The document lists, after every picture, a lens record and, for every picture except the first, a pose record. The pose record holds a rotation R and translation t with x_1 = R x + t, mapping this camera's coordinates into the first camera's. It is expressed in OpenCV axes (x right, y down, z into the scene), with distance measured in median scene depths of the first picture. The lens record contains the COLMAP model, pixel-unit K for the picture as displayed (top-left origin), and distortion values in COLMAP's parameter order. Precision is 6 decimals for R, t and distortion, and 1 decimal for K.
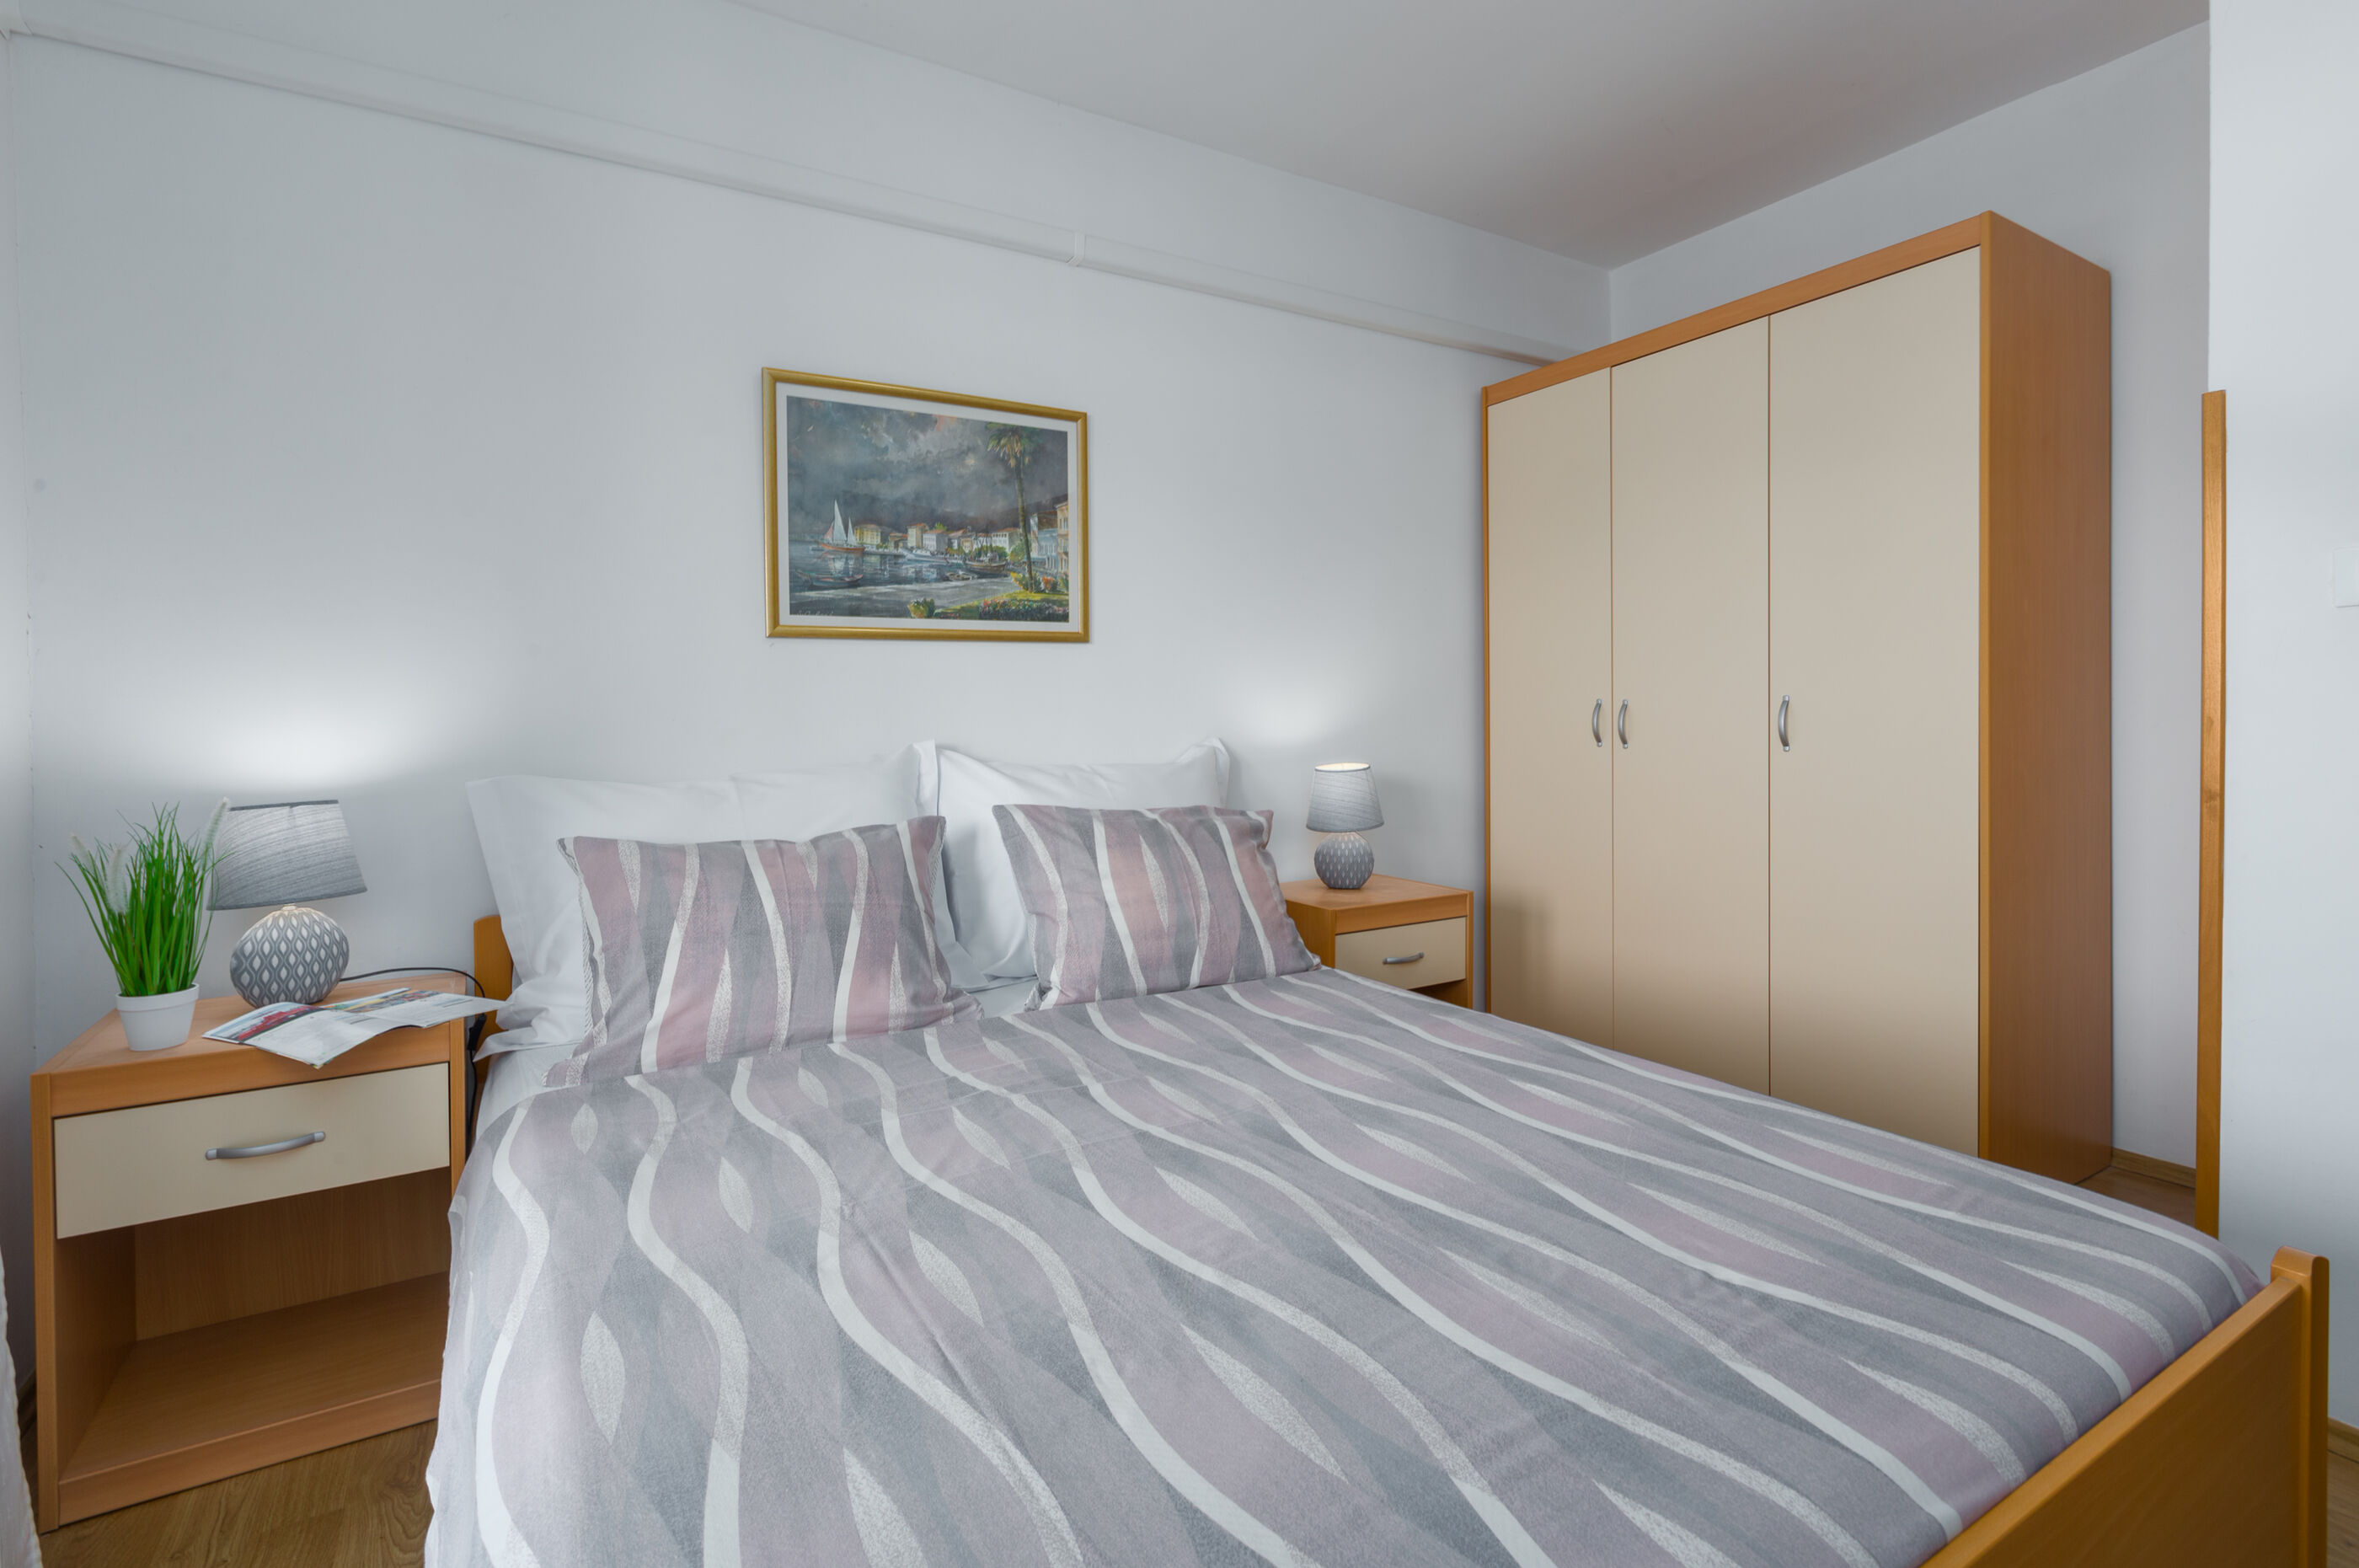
lens RADIAL K [[1088.7, 0, 1152.2], [0, 1088.7, 725.7], [0, 0, 1]] dist [0.001559, -0.002983]
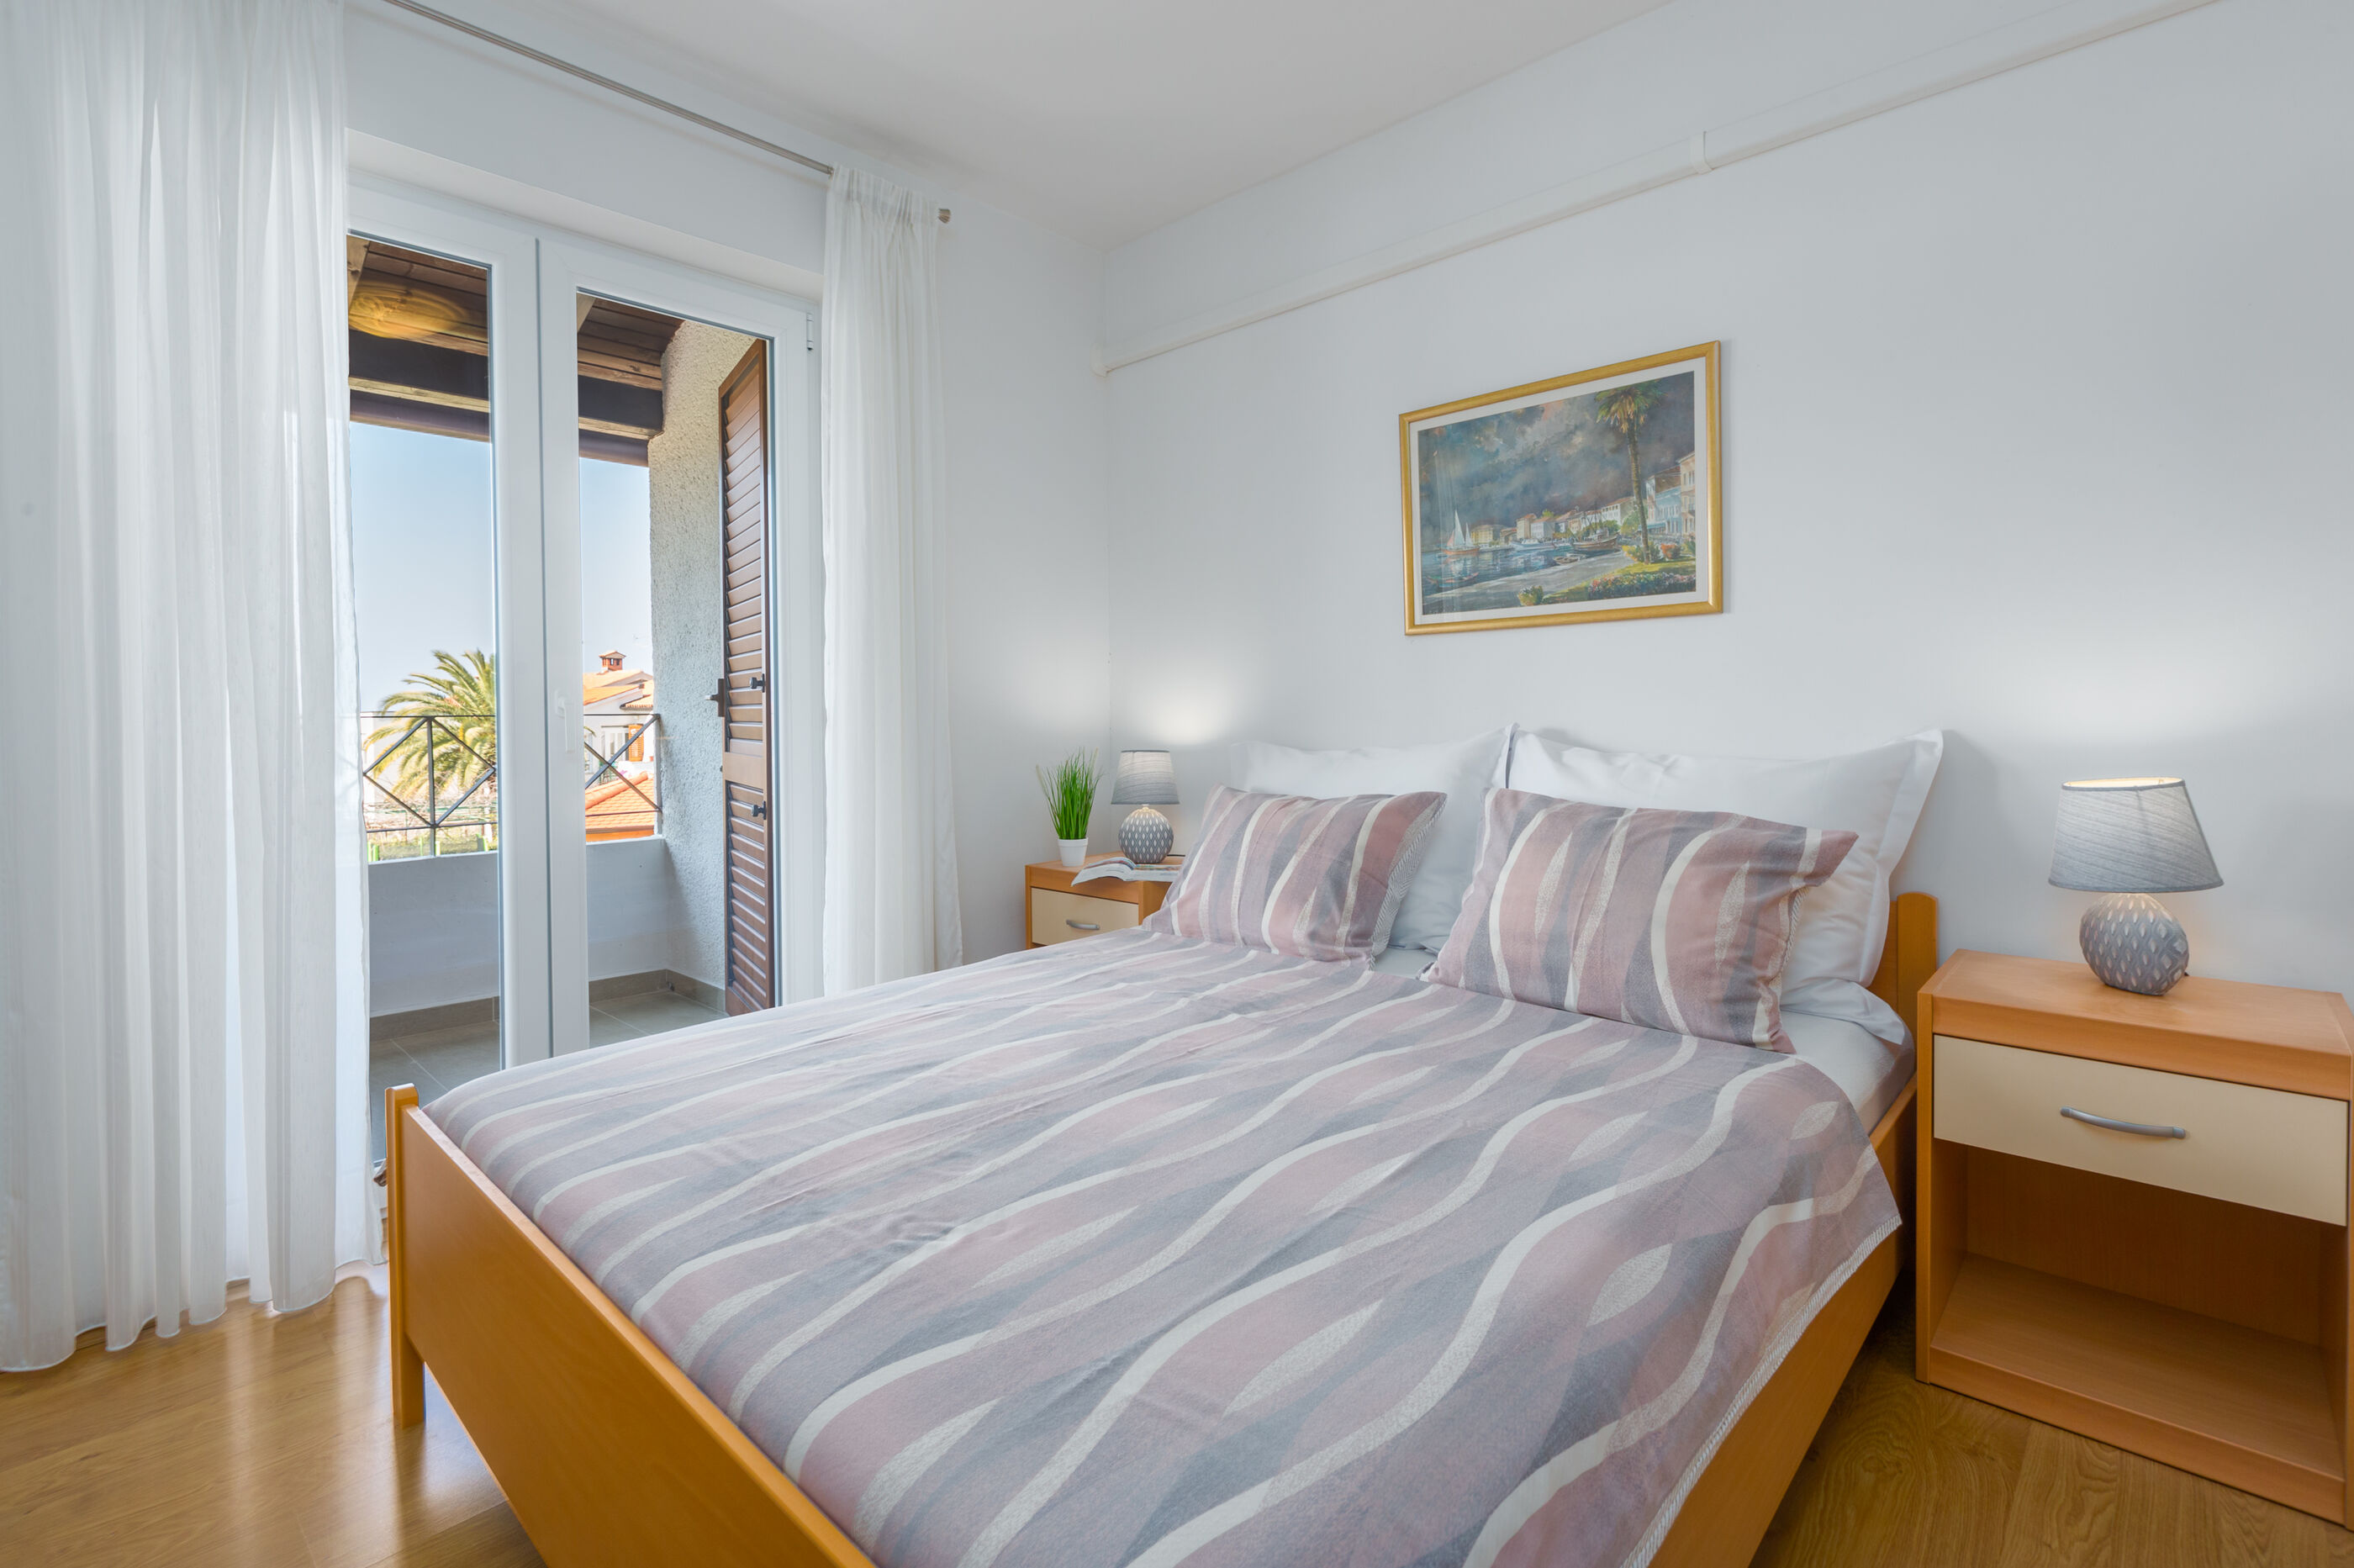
lens RADIAL K [[1086.4, 0, 1186.7], [0, 1086.4, 713.2], [0, 0, 1]] dist [0.001559, -0.002983]
pose [[0.282448, 0.011353, -0.959215, 0.688348], [-0.001427, 0.999934, 0.011415, -0.007976], [0.959281, -0.001856, 0.282446, 0.396695]]
